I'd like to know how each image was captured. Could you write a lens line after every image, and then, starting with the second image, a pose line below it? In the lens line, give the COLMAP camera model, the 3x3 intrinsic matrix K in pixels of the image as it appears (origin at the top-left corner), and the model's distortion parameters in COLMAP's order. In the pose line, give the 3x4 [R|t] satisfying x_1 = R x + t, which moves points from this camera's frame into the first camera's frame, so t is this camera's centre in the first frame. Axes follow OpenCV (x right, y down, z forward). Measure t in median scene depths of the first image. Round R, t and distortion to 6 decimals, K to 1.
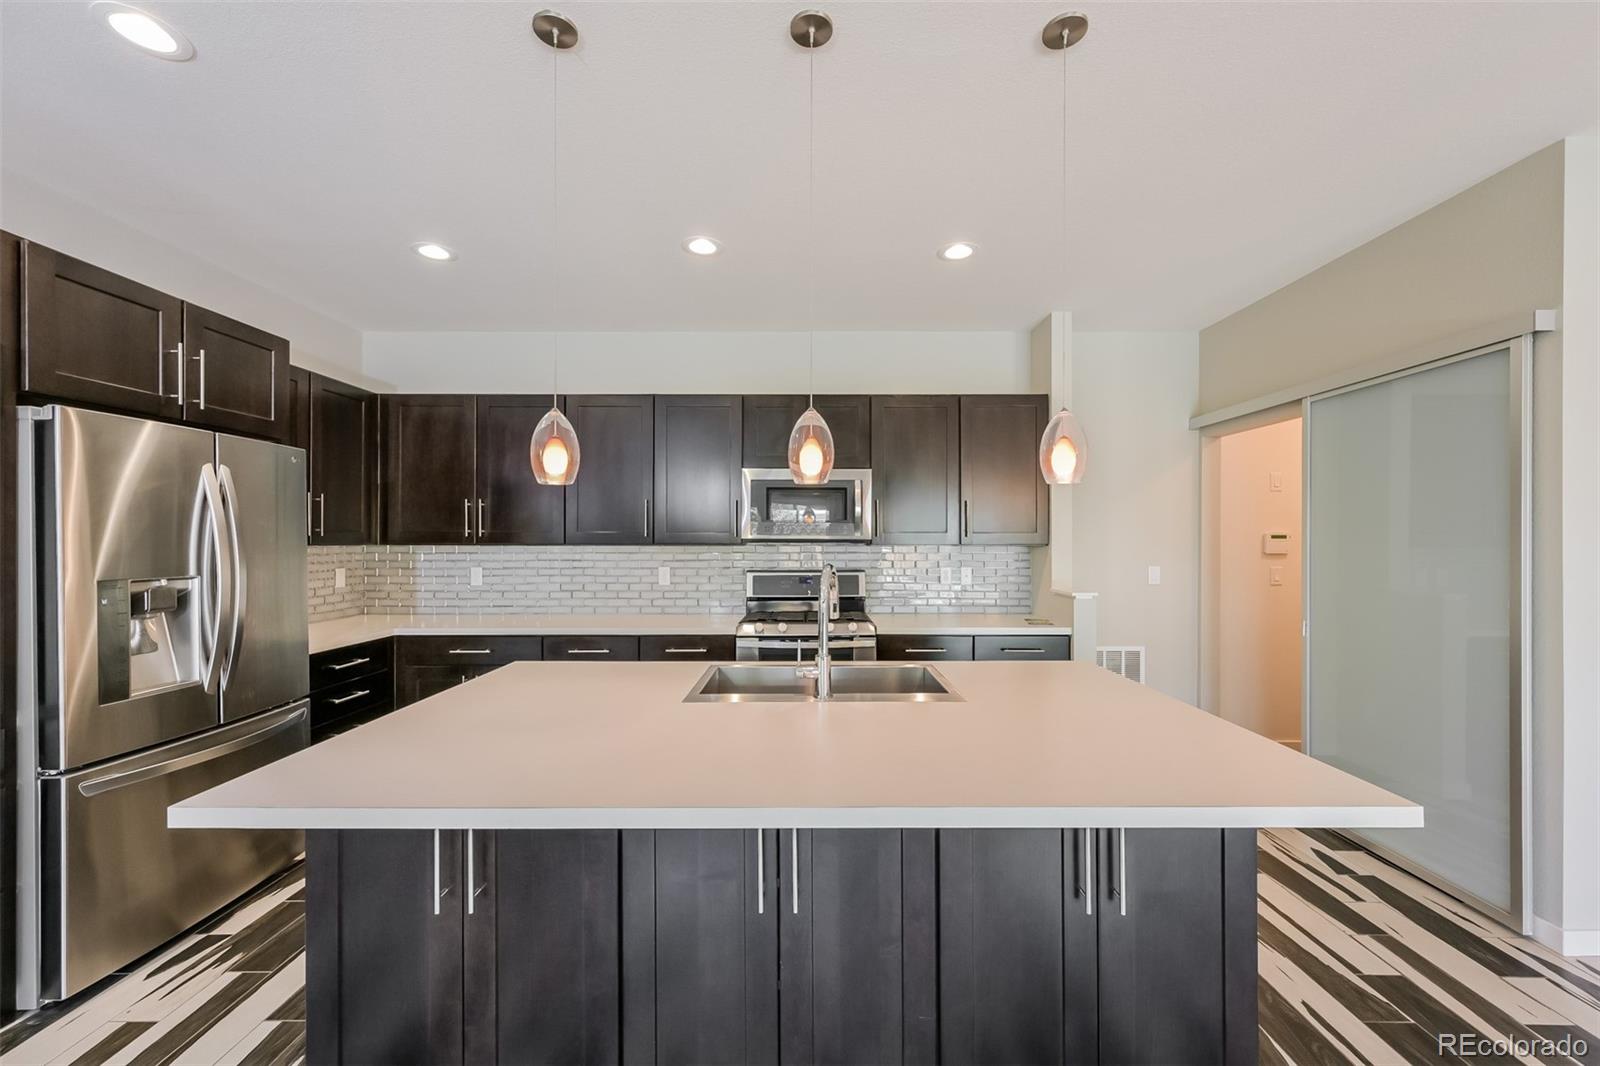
lens RADIAL K [[624.6, 0, 804.8], [0, 624.6, 541.2], [0, 0, 1]] dist [0.000427, 0.000162]
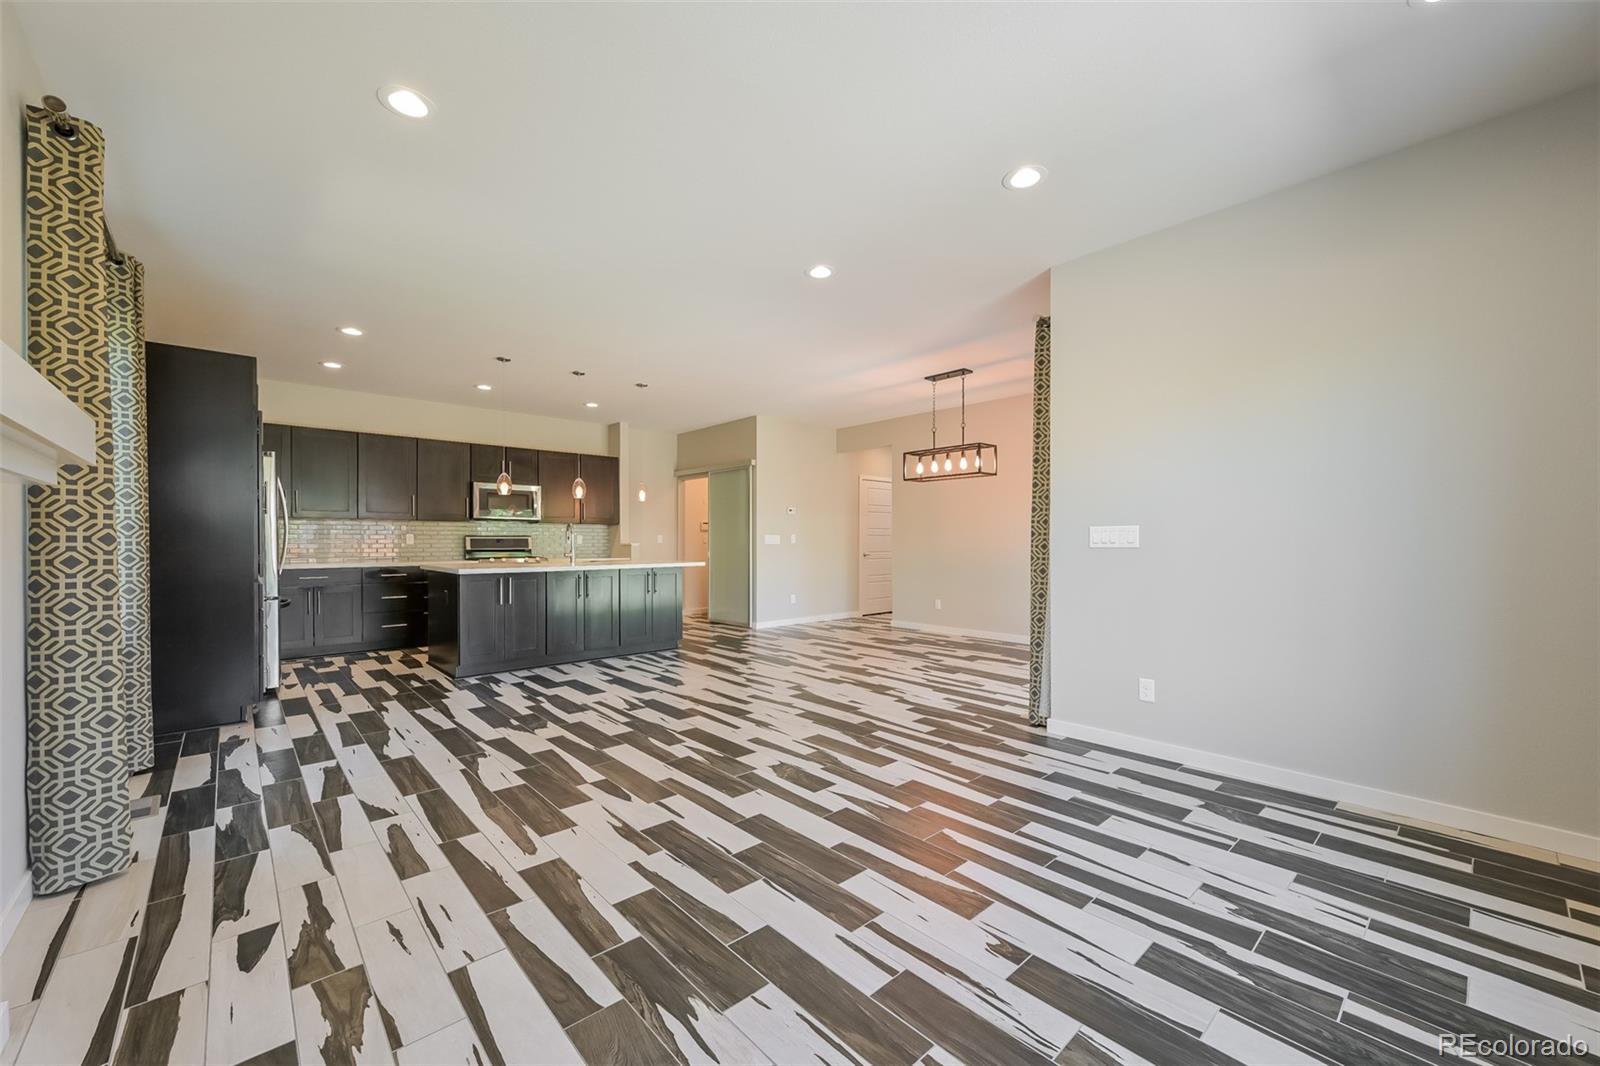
lens RADIAL K [[624.6, 0, 804.8], [0, 624.6, 541.2], [0, 0, 1]] dist [0.000427, 0.000162]
pose [[0.734320, -0.000438, 0.678803, -0.663972], [0.001718, 0.999998, -0.001214, 0.072750], [-0.678801, 0.002058, 0.734319, -1.142767]]
